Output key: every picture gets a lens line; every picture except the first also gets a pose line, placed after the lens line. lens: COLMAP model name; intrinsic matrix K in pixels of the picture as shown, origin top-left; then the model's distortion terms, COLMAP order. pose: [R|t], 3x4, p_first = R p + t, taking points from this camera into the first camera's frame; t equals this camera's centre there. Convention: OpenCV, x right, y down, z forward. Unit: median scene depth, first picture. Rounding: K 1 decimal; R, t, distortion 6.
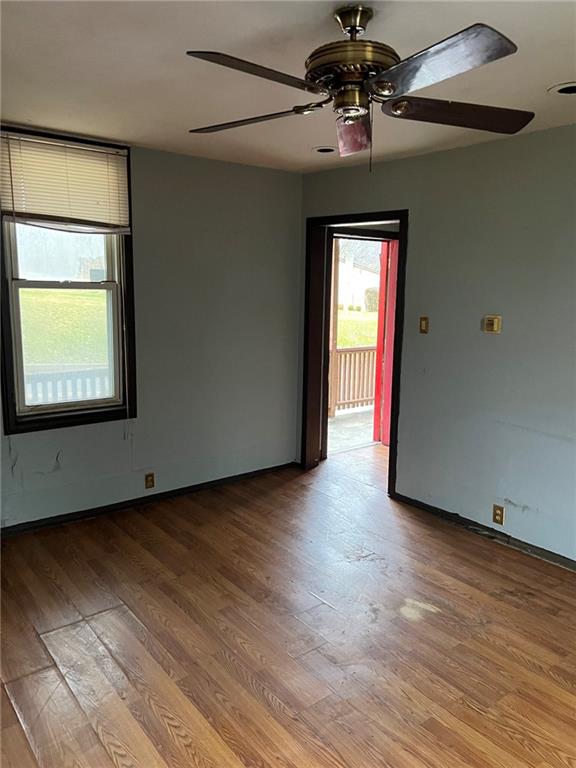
lens RADIAL K [[575.2, 0, 291.3], [0, 575.2, 389.9], [0, 0, 1]] dist [0.041700, -0.048047]
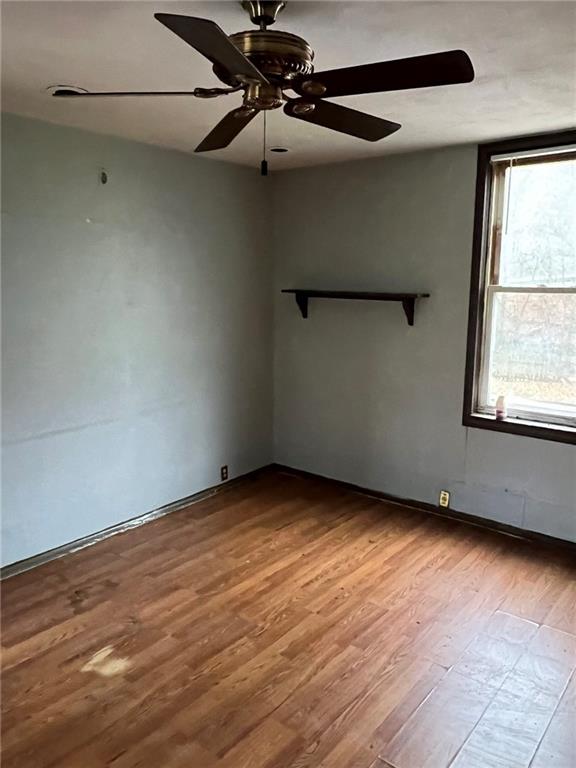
lens RADIAL K [[600.7, 0, 274.0], [0, 600.7, 369.1], [0, 0, 1]] dist [0.003816, 0.002823]
pose [[-0.212869, -0.166700, 0.962755, -0.678396], [0.166826, 0.964669, 0.203918, -0.195145], [-0.962733, 0.204021, -0.177539, 0.914800]]
